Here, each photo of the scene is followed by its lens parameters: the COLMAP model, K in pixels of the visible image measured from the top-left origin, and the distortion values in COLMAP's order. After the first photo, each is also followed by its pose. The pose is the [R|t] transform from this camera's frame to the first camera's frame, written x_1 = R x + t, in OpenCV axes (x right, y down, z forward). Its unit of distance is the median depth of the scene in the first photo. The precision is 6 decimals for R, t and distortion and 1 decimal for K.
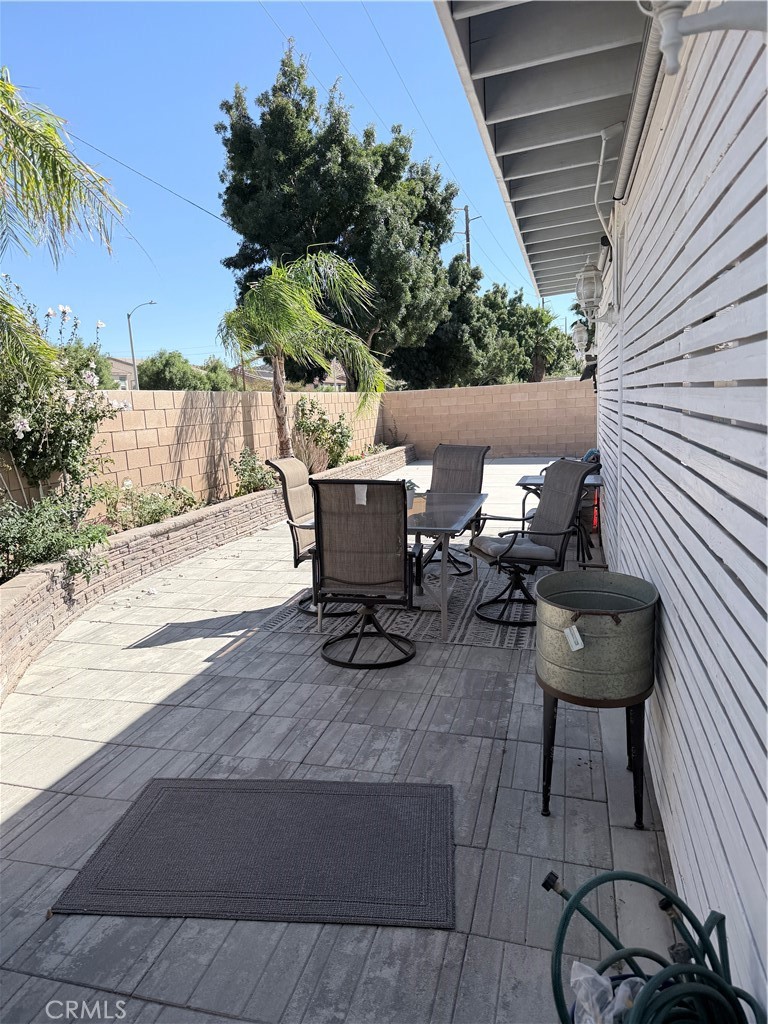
lens RADIAL K [[711.8, 0, 386.8], [0, 711.8, 518.8], [0, 0, 1]] dist [0.036146, -0.094383]
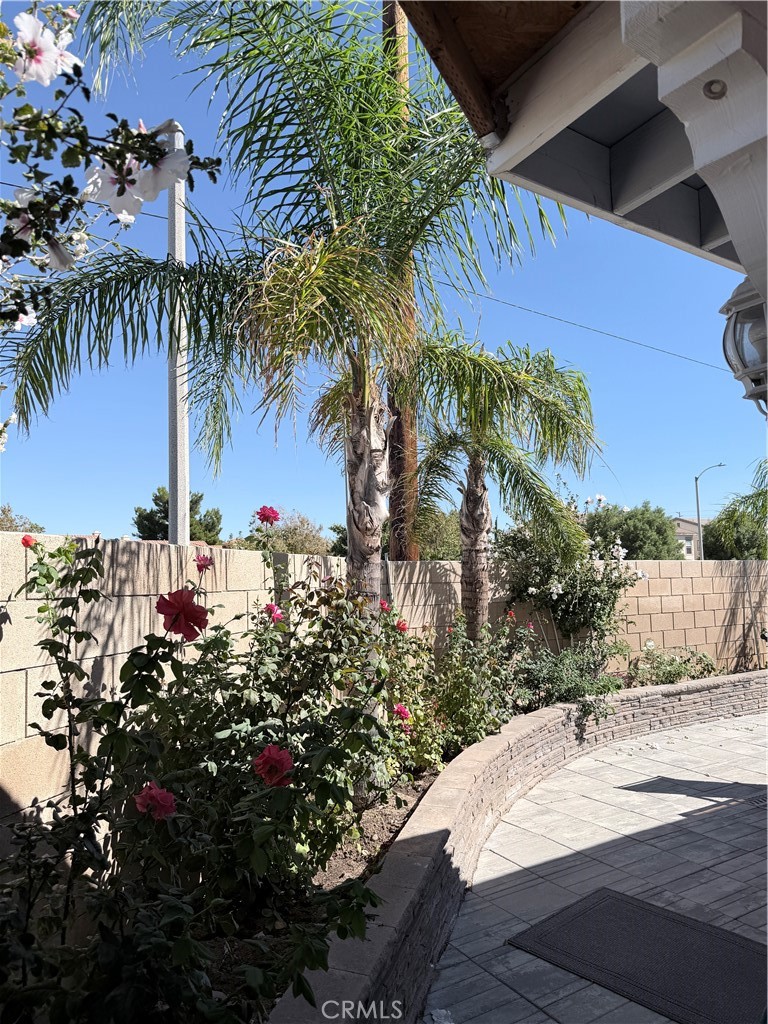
lens RADIAL K [[733.5, 0, 399.0], [0, 733.5, 515.8], [0, 0, 1]] dist [0.160809, -0.222768]
pose [[0.745400, -0.017564, -0.666386, 0.162786], [-0.125119, 0.978201, -0.165736, -0.004110], [0.654770, 0.206917, 0.726954, -0.179286]]
